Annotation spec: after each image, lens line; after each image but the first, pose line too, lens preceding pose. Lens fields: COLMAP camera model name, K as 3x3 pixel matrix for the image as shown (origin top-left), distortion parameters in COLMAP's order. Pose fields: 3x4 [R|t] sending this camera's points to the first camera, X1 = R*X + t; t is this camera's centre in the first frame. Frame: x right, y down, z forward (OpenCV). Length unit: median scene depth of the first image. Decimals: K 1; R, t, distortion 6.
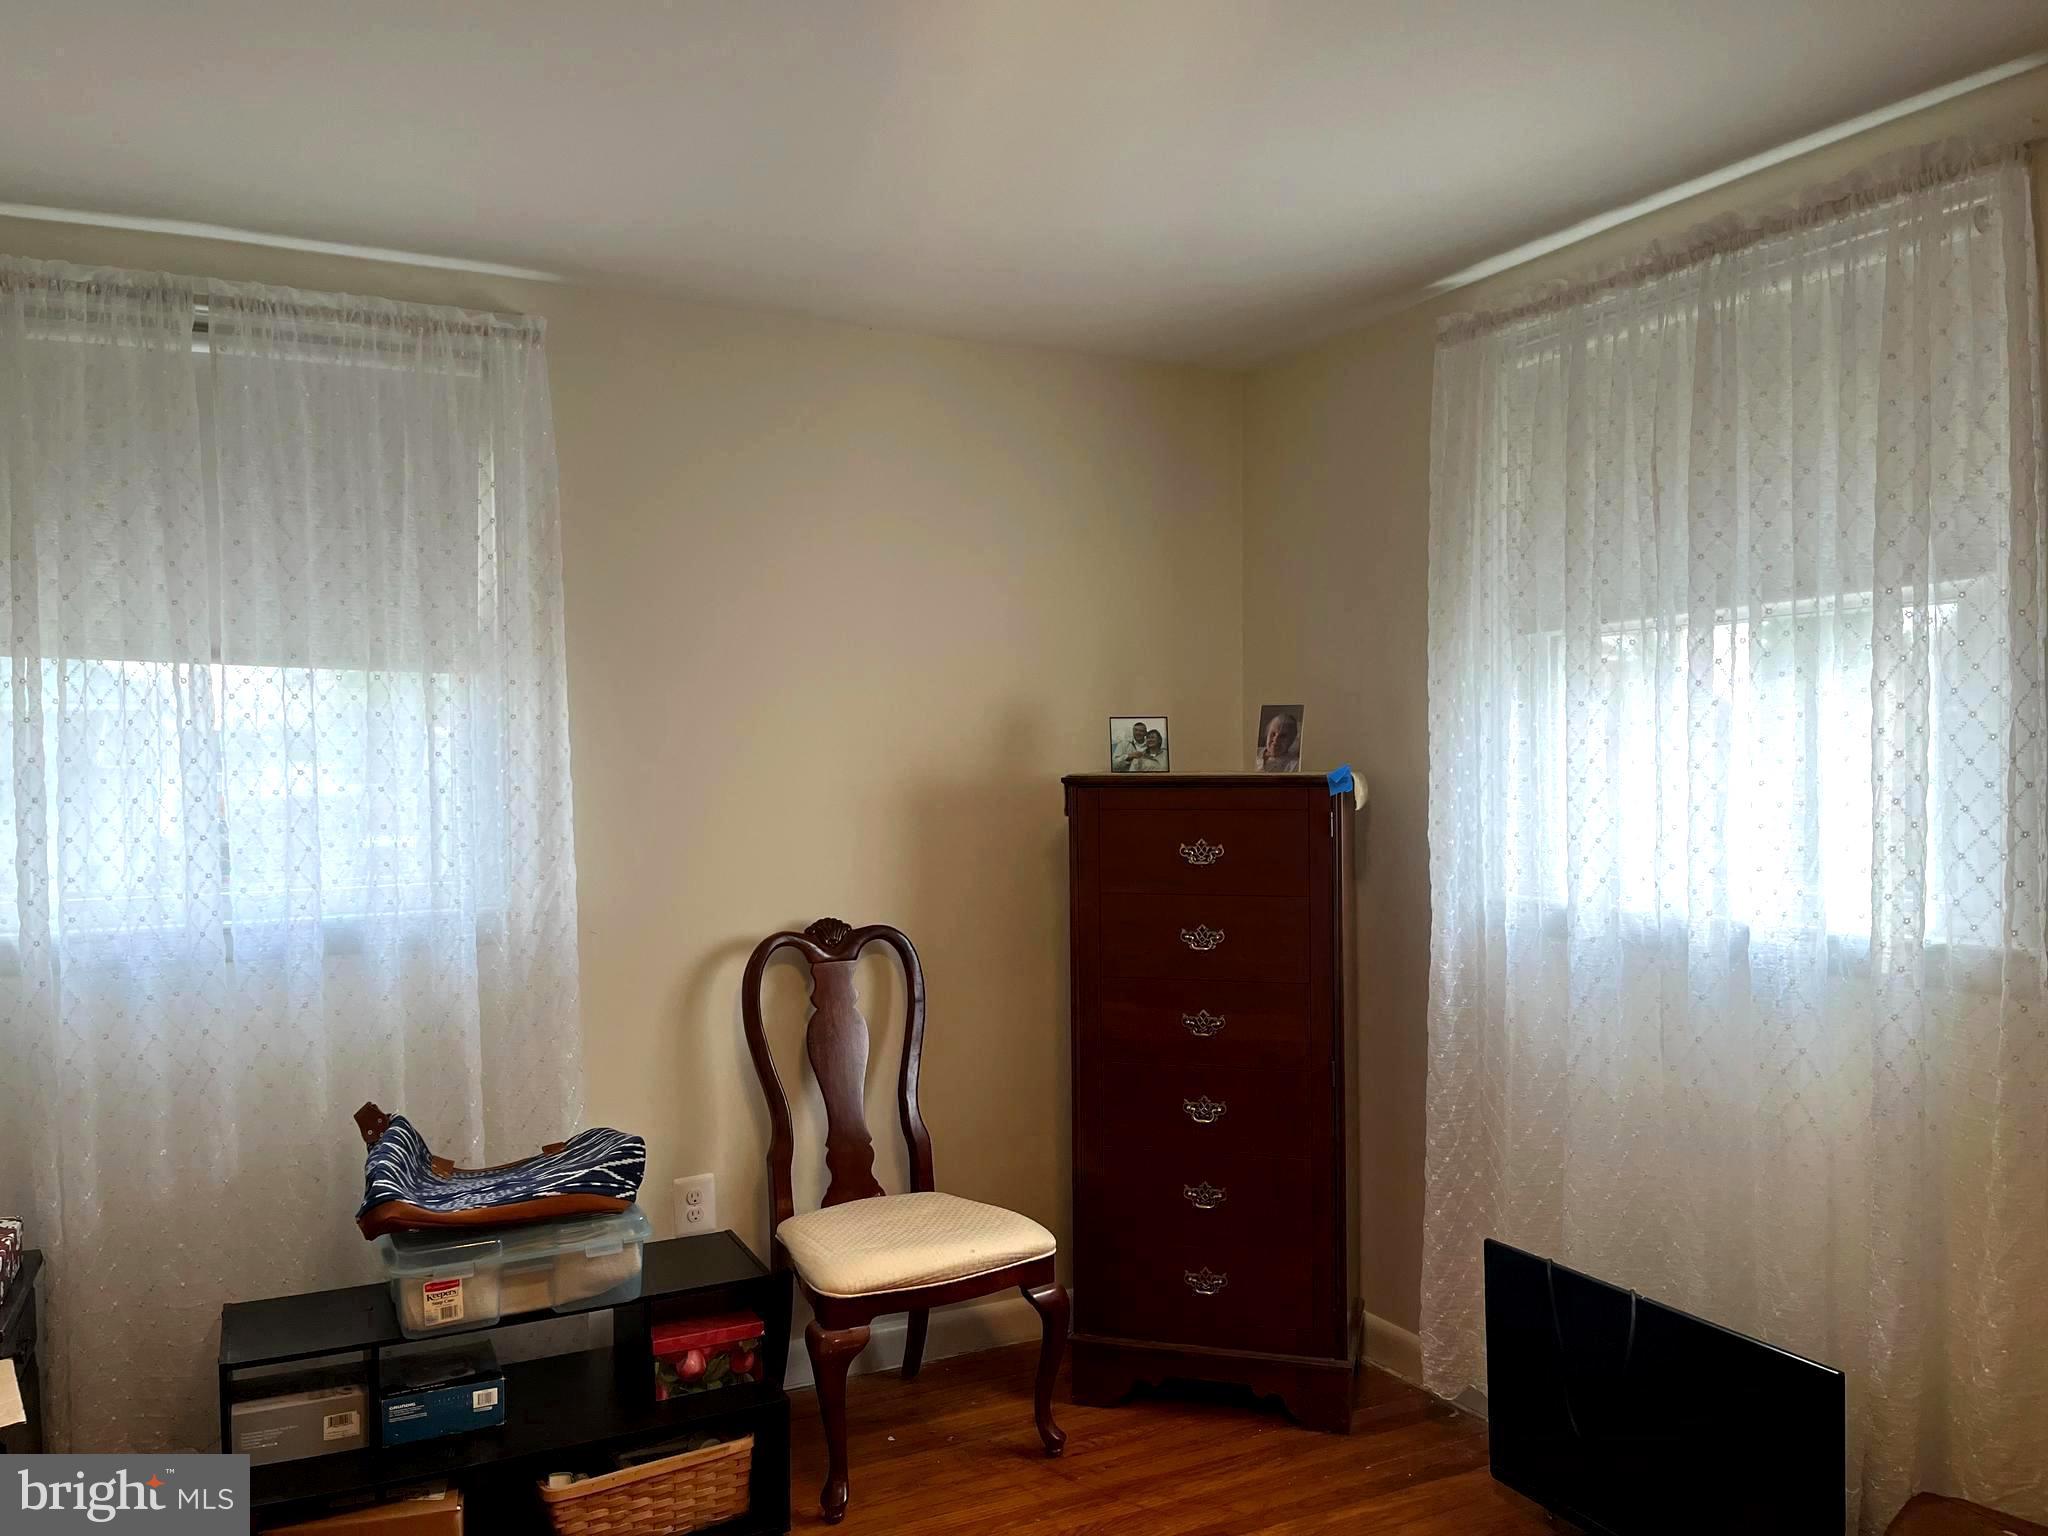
lens RADIAL K [[1555.9, 0, 1029.1], [0, 1555.9, 765.9], [0, 0, 1]] dist [0.105149, -0.153367]
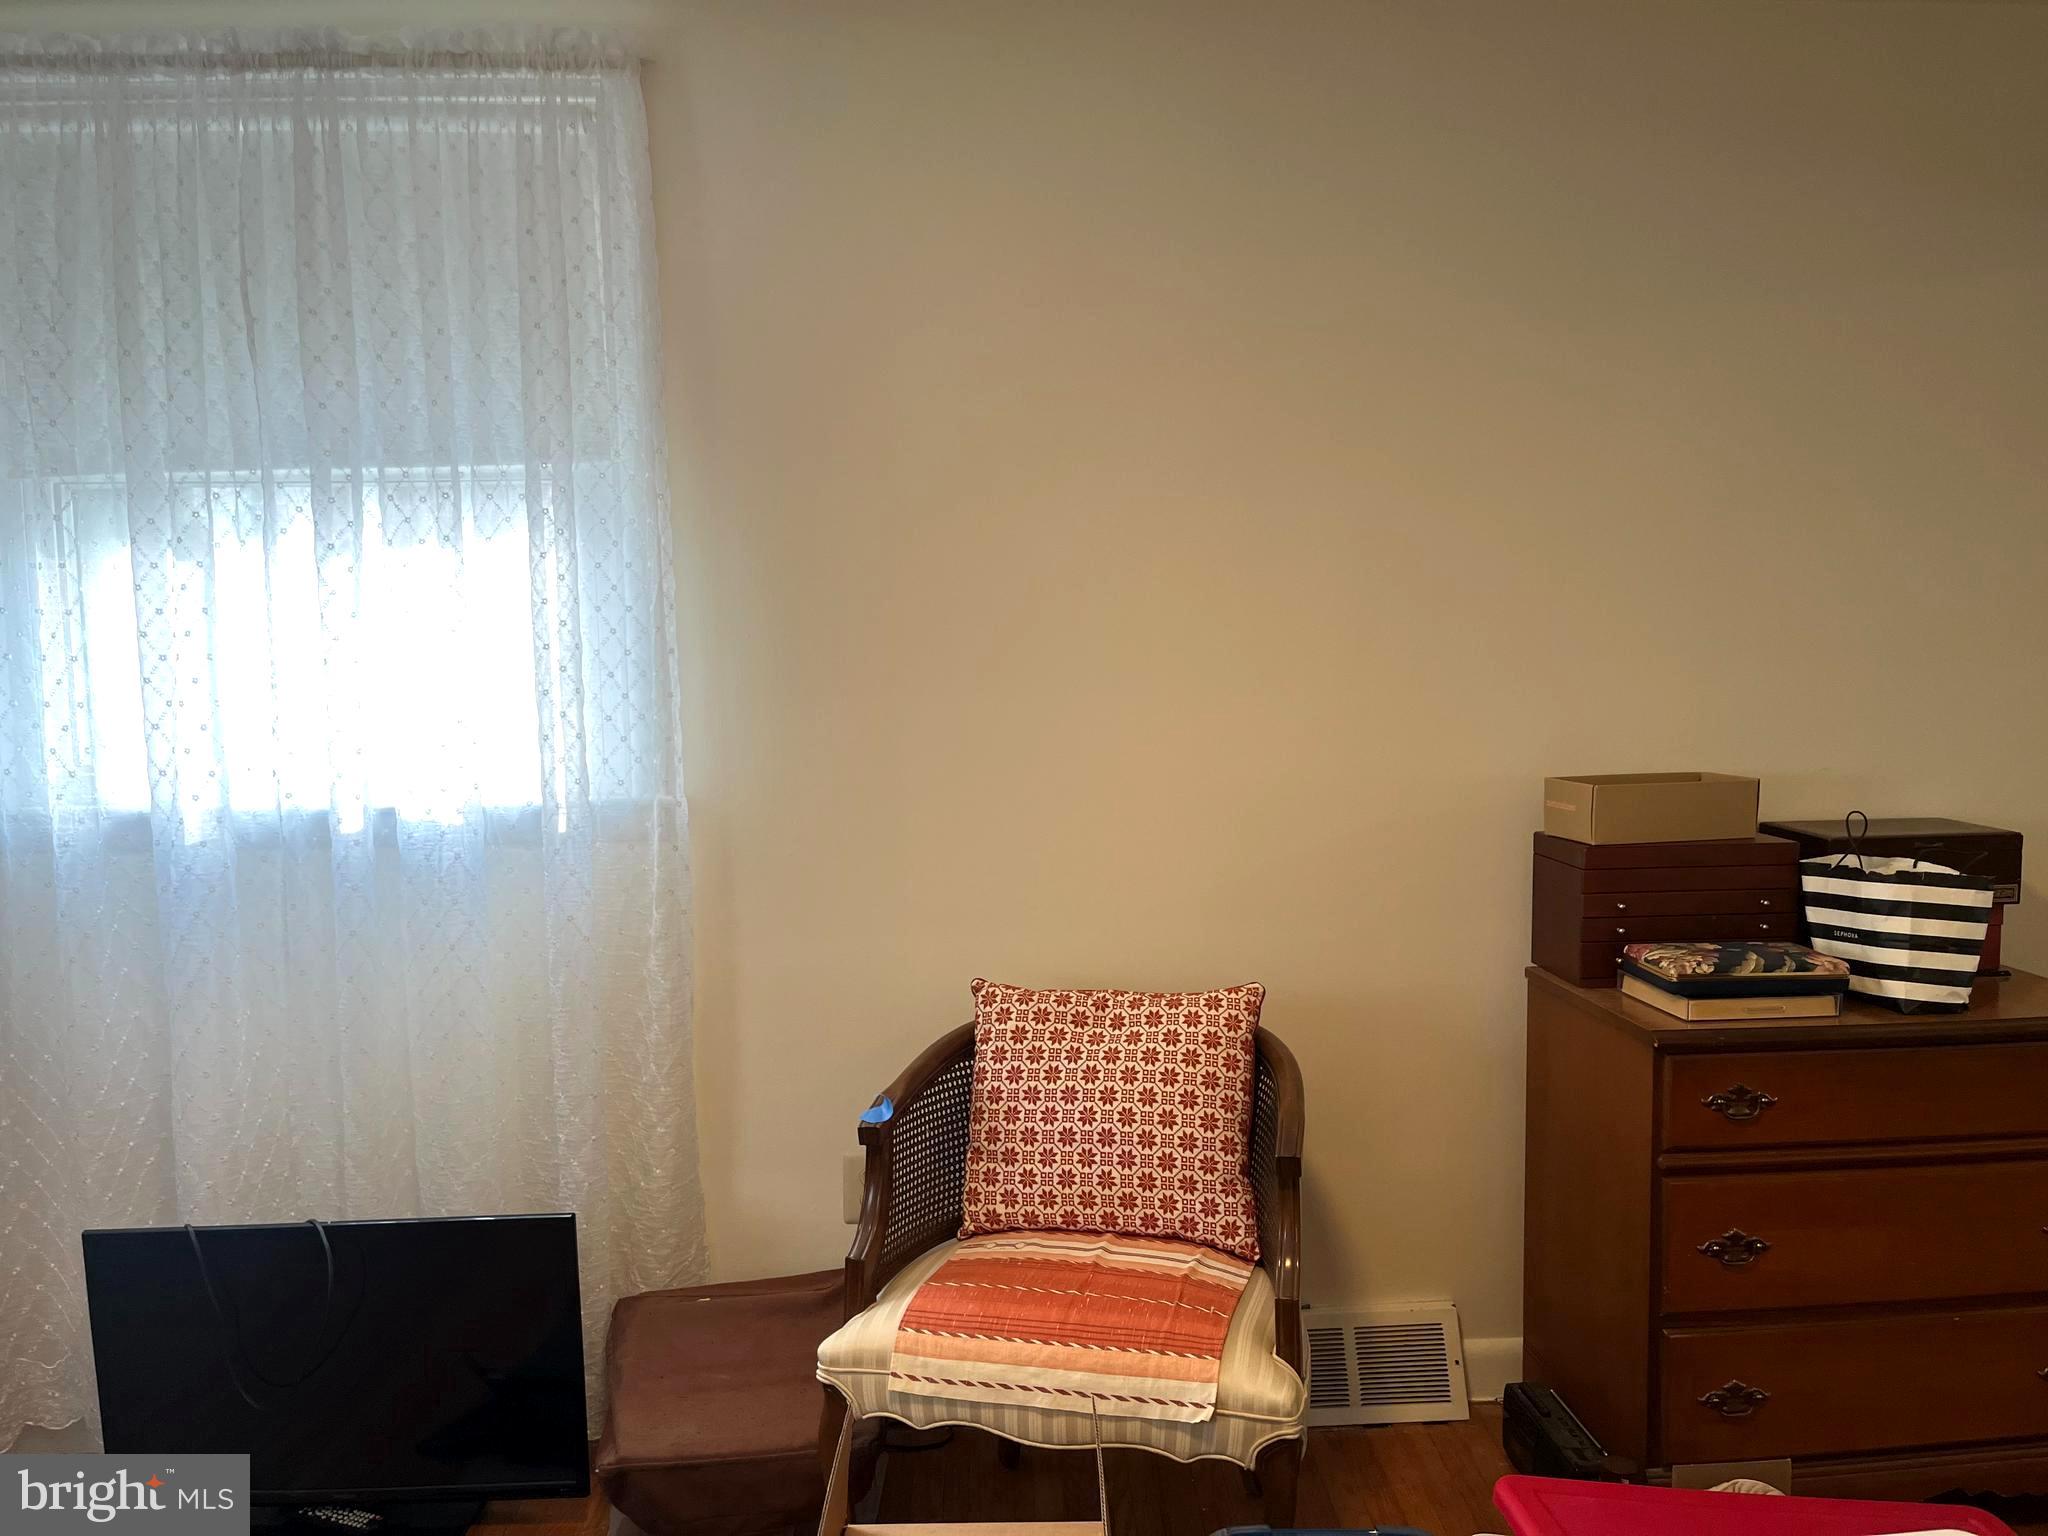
lens RADIAL K [[1555.9, 0, 1029.1], [0, 1555.9, 765.9], [0, 0, 1]] dist [0.105149, -0.153367]
pose [[0.424535, -0.072032, 0.902542, -0.238269], [0.016178, 0.997275, 0.071983, 0.014718], [-0.905267, -0.015958, 0.424543, 0.247828]]
